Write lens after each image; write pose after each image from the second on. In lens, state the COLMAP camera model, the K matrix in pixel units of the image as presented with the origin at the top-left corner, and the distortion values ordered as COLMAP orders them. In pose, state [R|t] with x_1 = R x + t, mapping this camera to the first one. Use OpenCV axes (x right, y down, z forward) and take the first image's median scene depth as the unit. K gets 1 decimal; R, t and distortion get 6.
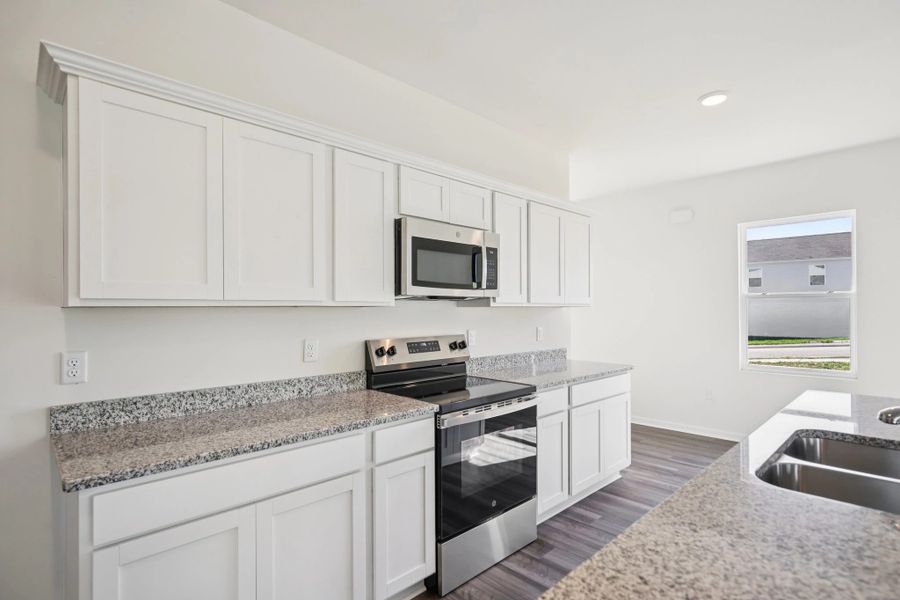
lens RADIAL K [[443.1, 0, 452.7], [0, 443.1, 307.8], [0, 0, 1]] dist [0.001229, -0.000657]
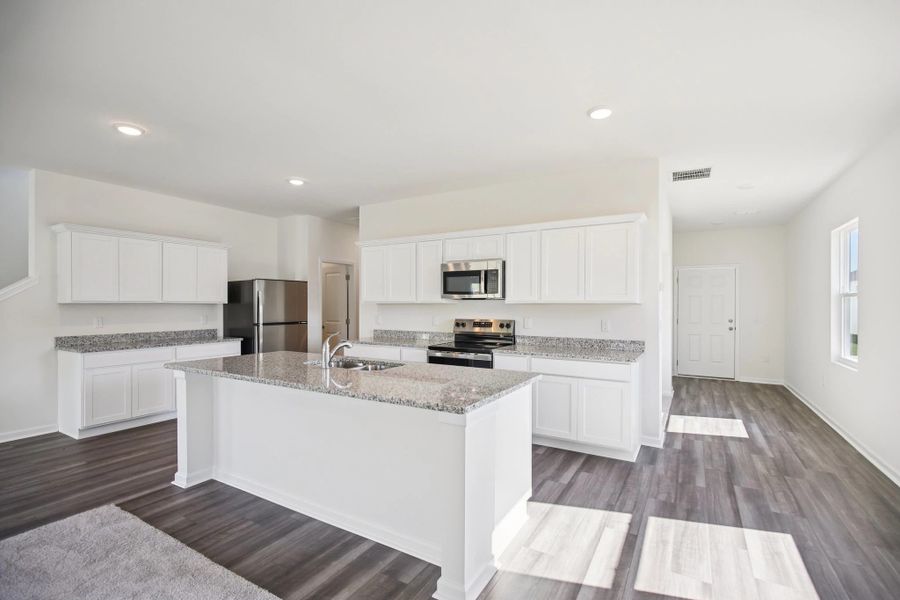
lens RADIAL K [[417.9, 0, 450.3], [0, 417.9, 300.9], [0, 0, 1]] dist [0.000704, -0.000438]
pose [[0.264381, 0.002346, -0.964416, 1.705146], [0.006412, 0.999971, 0.004190, -0.022295], [0.964397, -0.007292, 0.264358, 0.418463]]
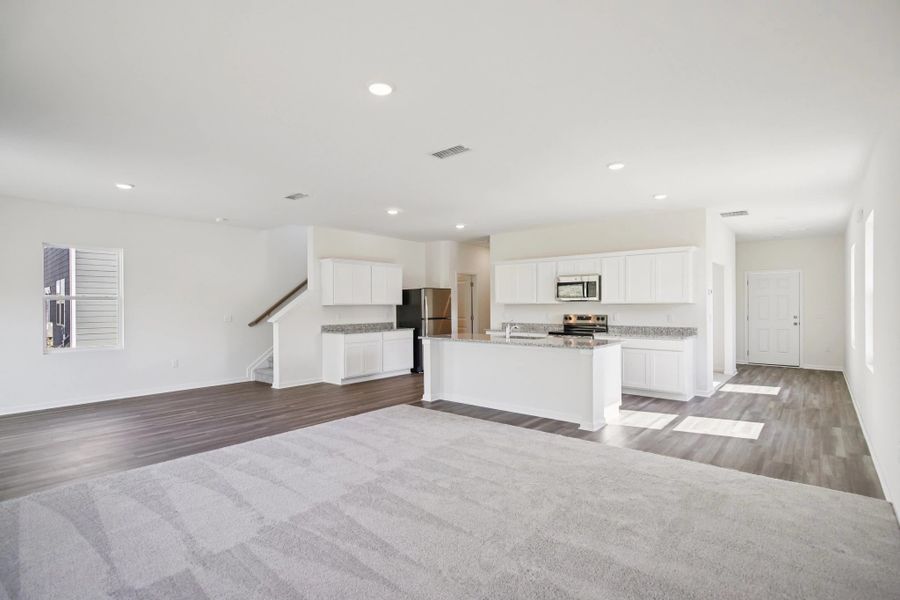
lens RADIAL K [[443.1, 0, 450.4], [0, 443.1, 302.5], [0, 0, 1]] dist [0.001229, -0.000657]
pose [[0.104803, 0.004246, -0.994484, 2.745755], [0.014392, 0.999880, 0.005785, -0.040014], [0.994389, -0.014919, 0.104729, -0.126668]]
